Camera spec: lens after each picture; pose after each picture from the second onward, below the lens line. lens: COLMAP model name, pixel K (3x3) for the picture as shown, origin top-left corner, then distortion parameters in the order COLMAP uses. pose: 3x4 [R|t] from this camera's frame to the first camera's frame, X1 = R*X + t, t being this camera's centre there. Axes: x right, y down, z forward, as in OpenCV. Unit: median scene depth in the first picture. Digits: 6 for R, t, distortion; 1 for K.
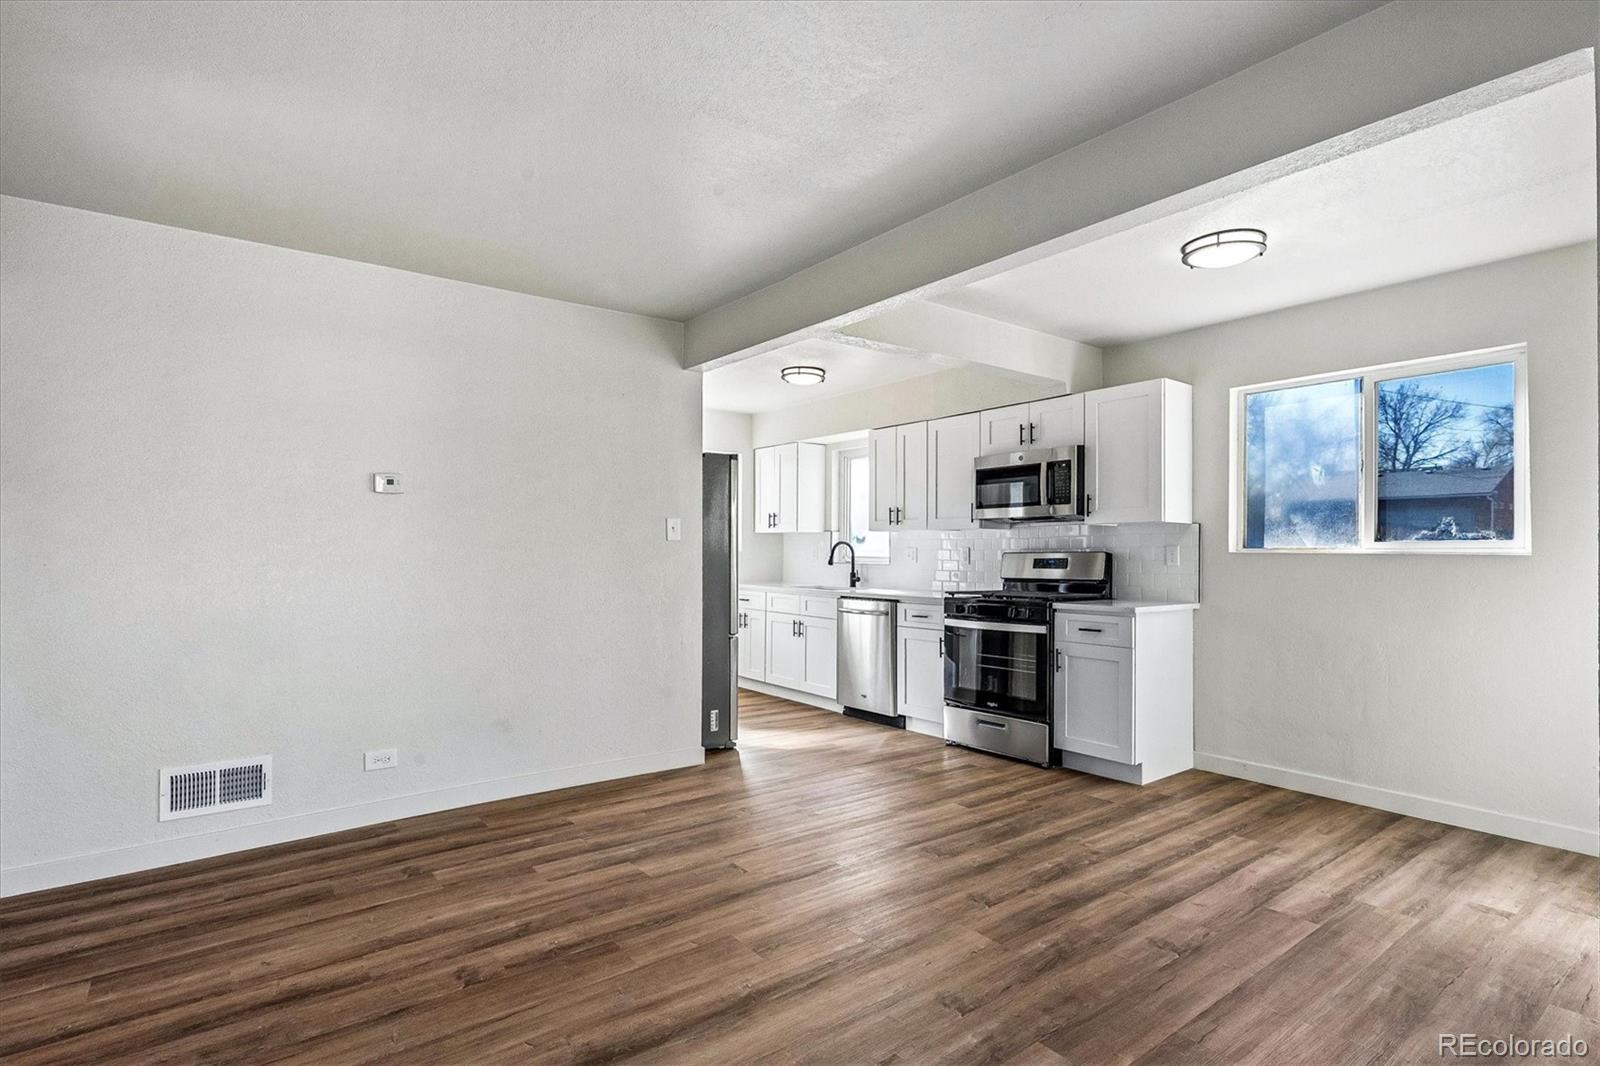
lens RADIAL K [[793.1, 0, 807.7], [0, 793.1, 550.6], [0, 0, 1]] dist [0.002132, 0.000367]
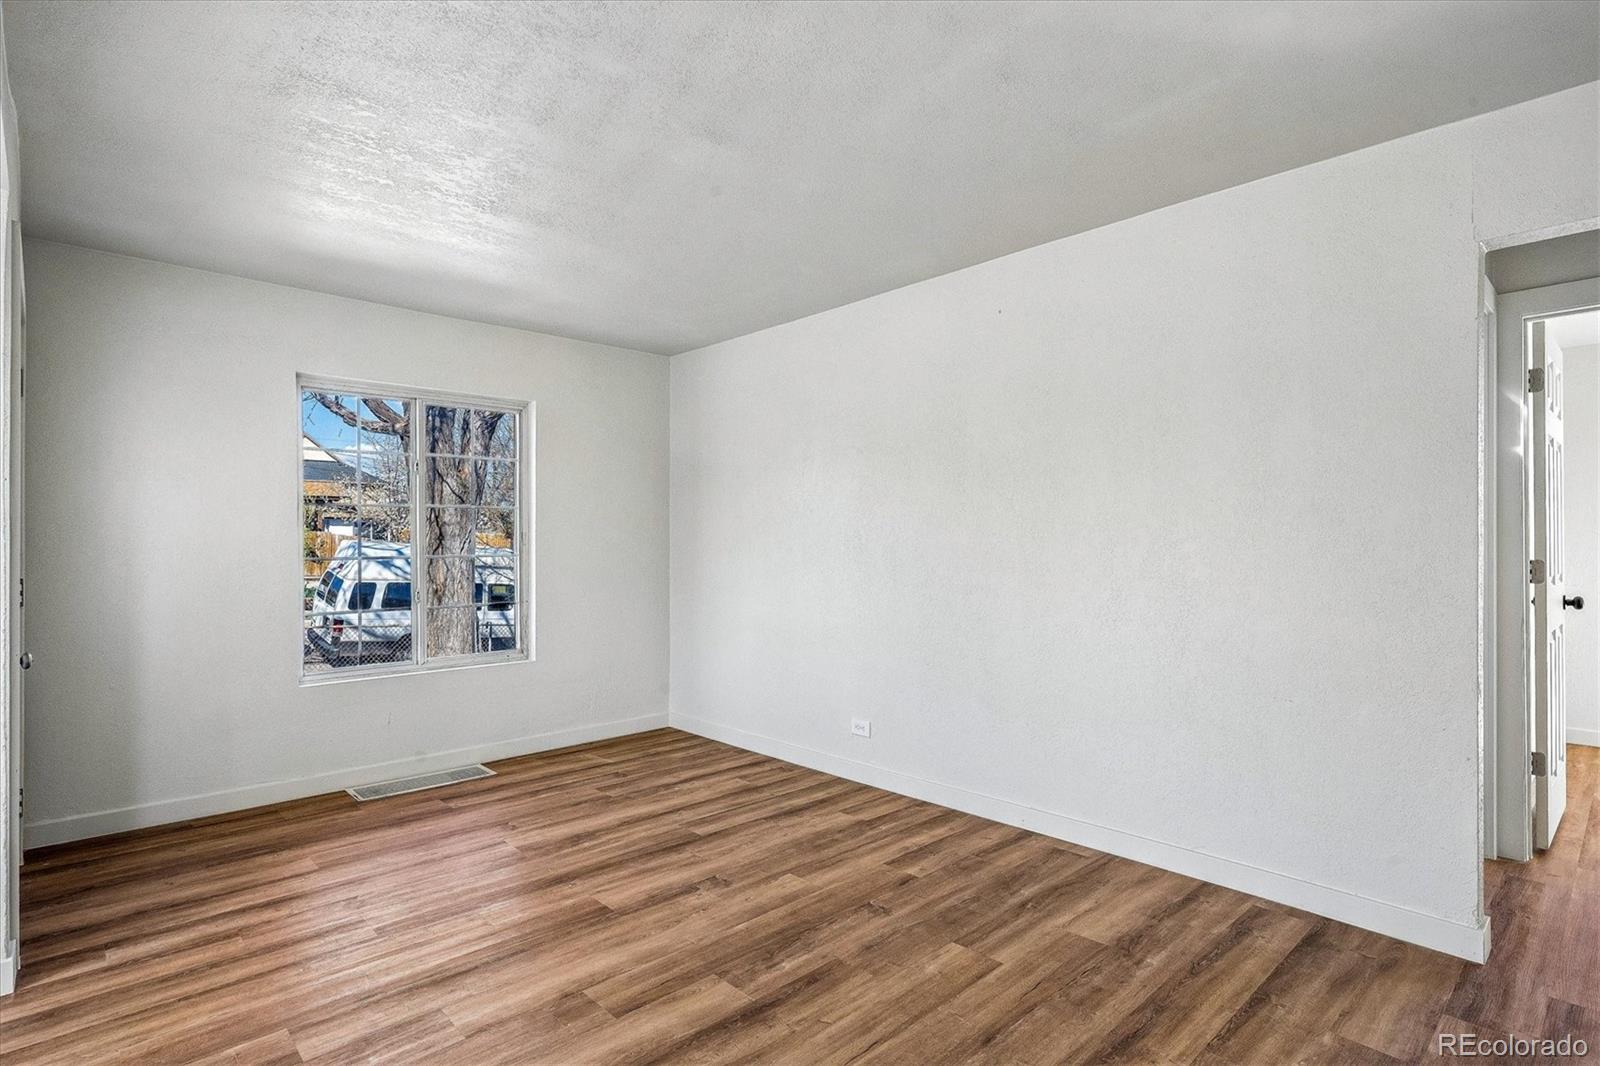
lens RADIAL K [[803.0, 0, 802.3], [0, 803.0, 535.5], [0, 0, 1]] dist [0.003192, 0.000243]
pose [[-0.995155, 0.001793, -0.098302, -0.091469], [0.002209, 0.999989, -0.004122, -0.005258], [0.098293, -0.004319, -0.995148, 0.864601]]
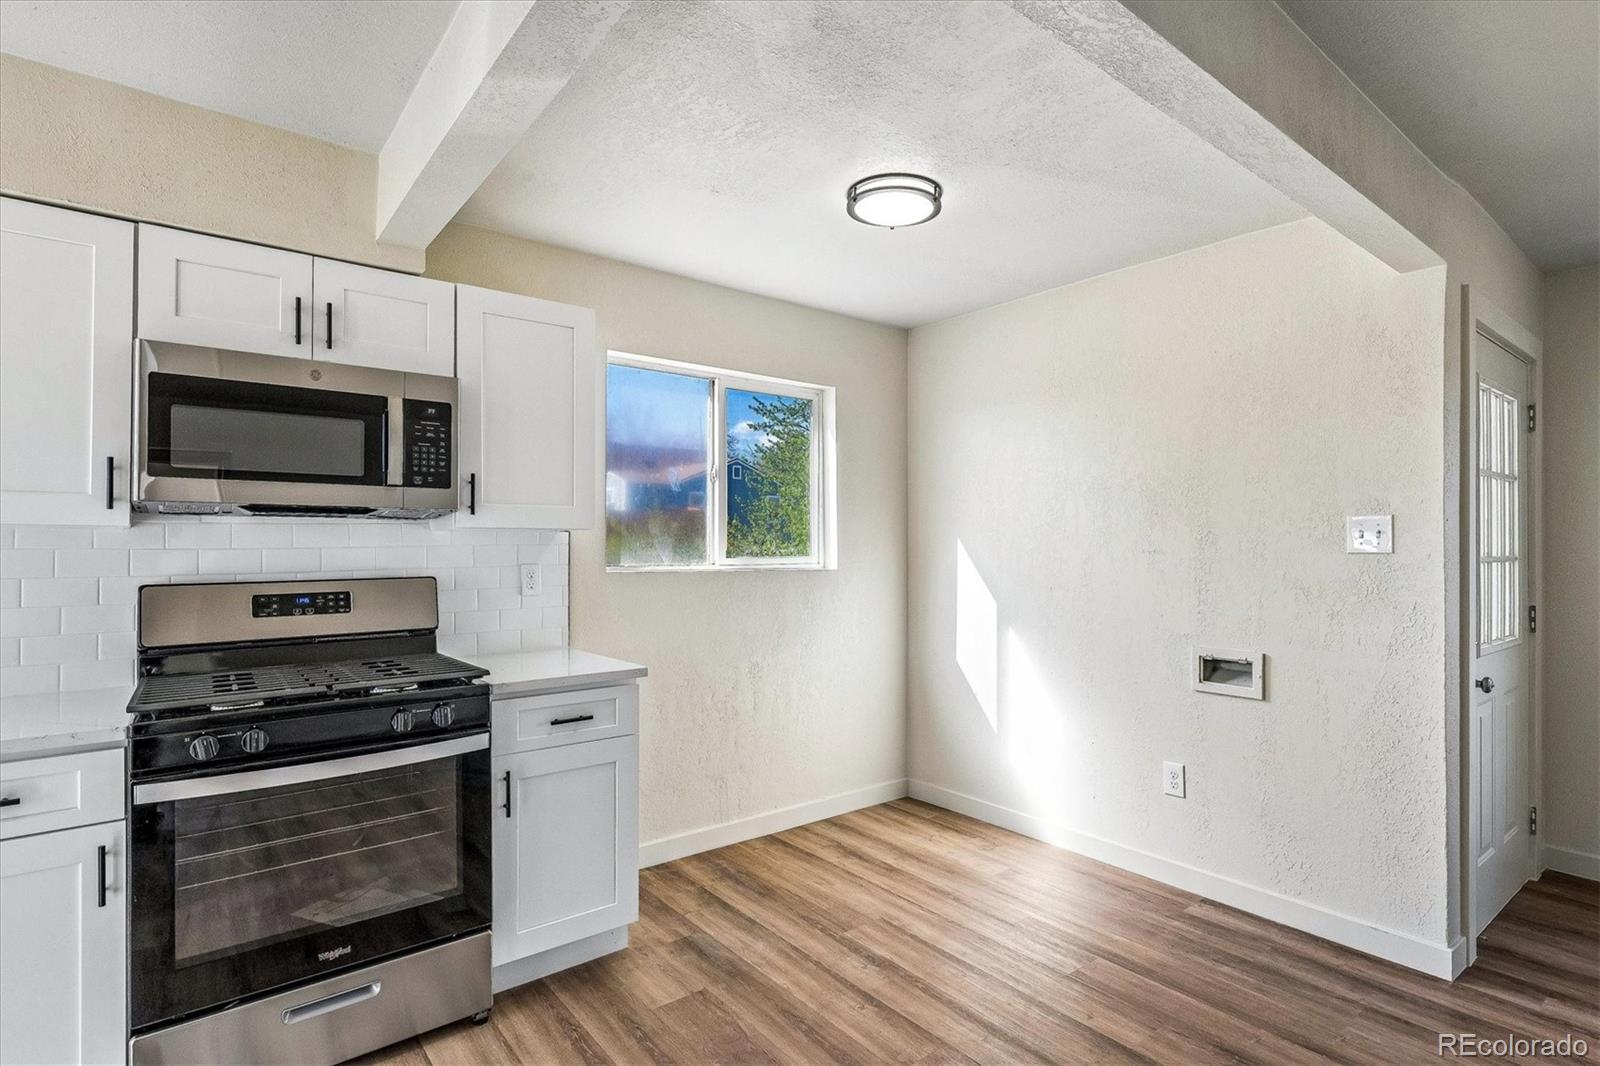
lens RADIAL K [[803.0, 0, 802.3], [0, 803.0, 535.5], [0, 0, 1]] dist [0.003192, 0.000243]
pose [[-0.013730, 0.009951, 0.999856, -0.200952], [-0.004880, 0.999938, -0.010019, -0.023879], [-0.999894, -0.005017, -0.013681, 0.776862]]
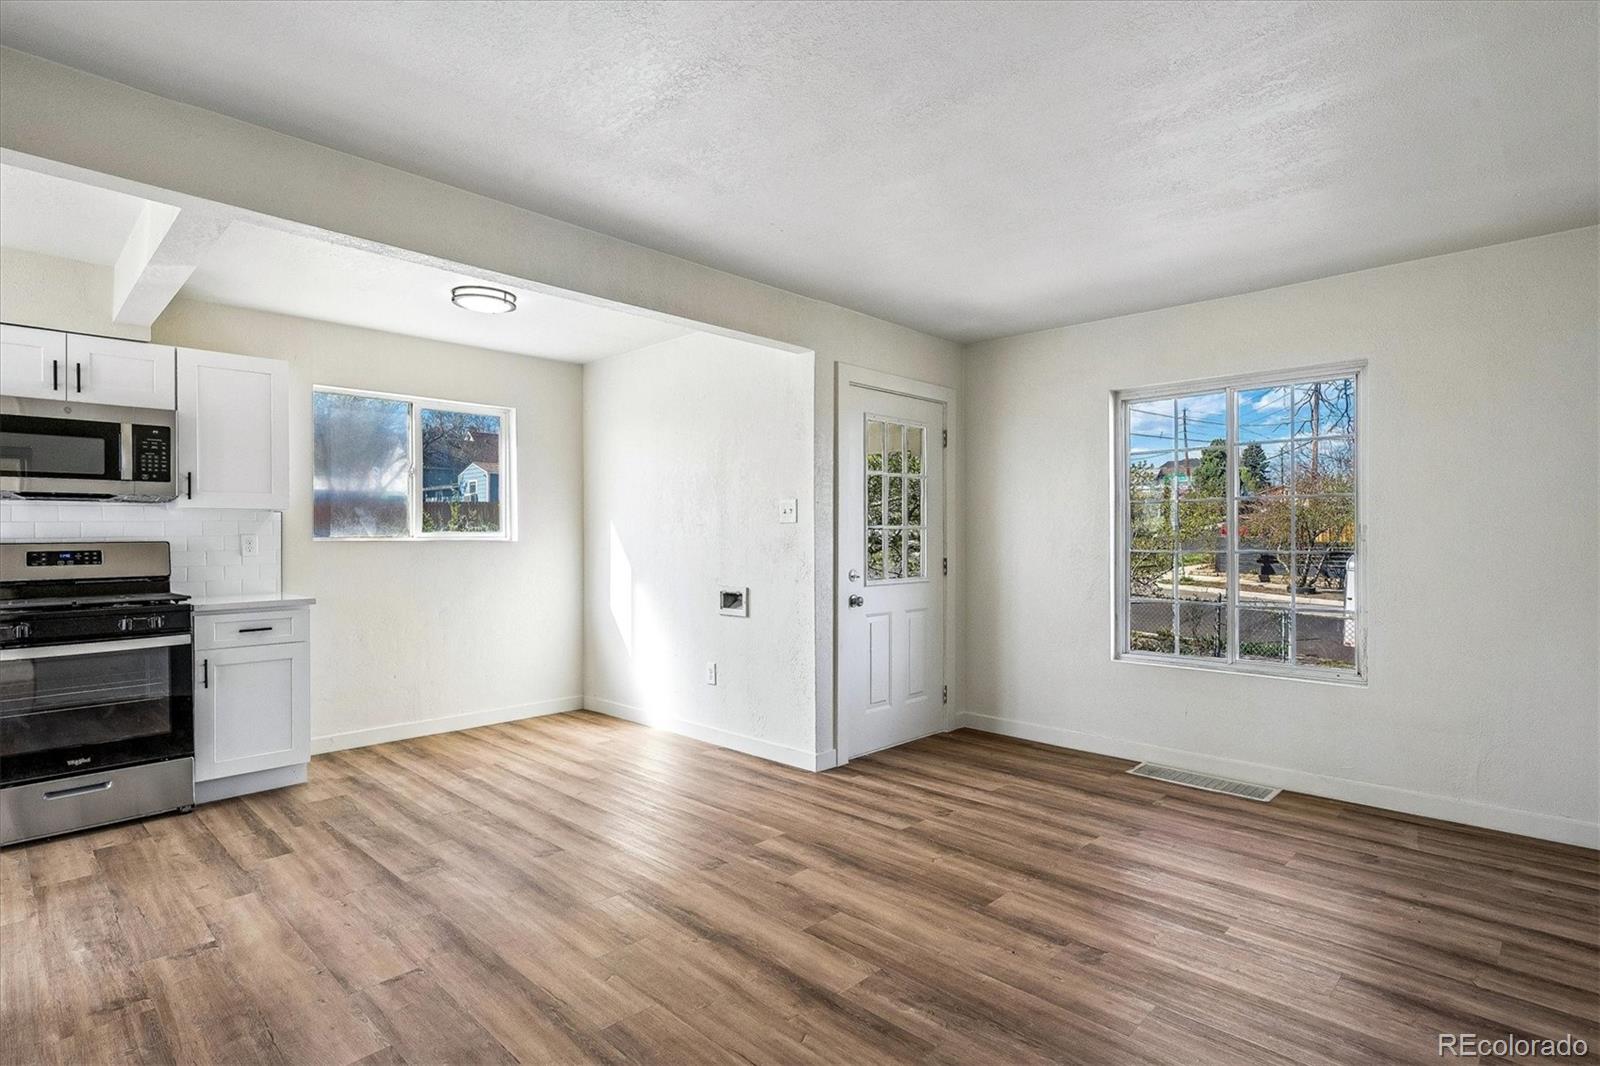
lens RADIAL K [[802.4, 0, 800.0], [0, 802.4, 533.0], [0, 0, 1]] dist [0.002507, 0.000029]
pose [[-0.141859, 0.003942, 0.989879, -0.568501], [0.001766, 0.999991, -0.003729, -0.003130], [-0.989885, 0.001219, -0.141865, 0.483490]]
